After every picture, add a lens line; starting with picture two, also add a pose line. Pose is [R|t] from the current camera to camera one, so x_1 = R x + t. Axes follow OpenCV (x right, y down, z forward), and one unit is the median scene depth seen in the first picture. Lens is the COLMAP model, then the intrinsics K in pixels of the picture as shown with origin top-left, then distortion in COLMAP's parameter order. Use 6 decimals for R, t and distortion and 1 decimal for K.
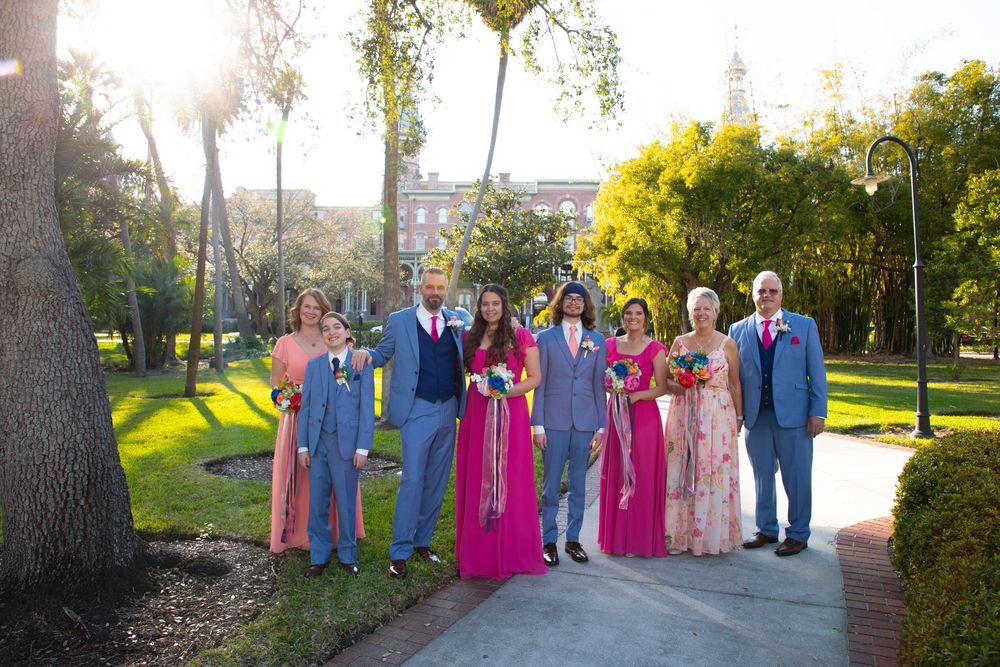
lens RADIAL K [[690.9, 0, 500.3], [0, 690.9, 329.0], [0, 0, 1]] dist [-0.072054, 0.047468]
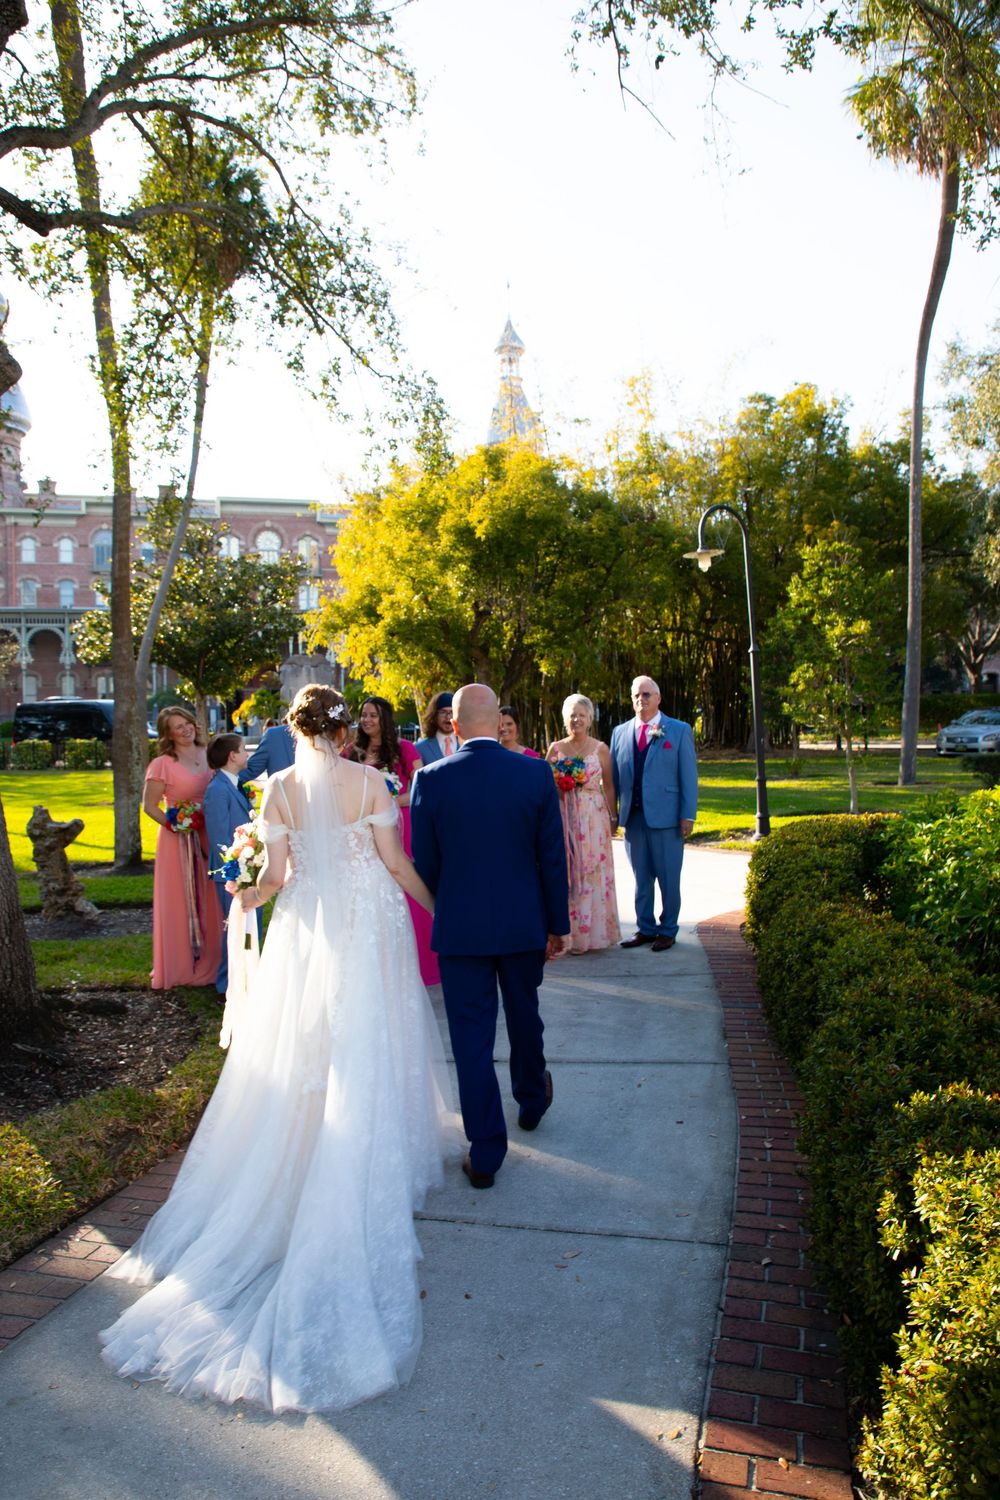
lens RADIAL K [[1072.9, 0, 505.8], [0, 1072.9, 746.5], [0, 0, 1]] dist [-0.068774, 0.045515]
pose [[0.946052, -0.036641, 0.321936, -0.102763], [0.029603, 0.999204, 0.026732, -0.009032], [-0.322659, -0.015760, 0.946384, -0.156583]]
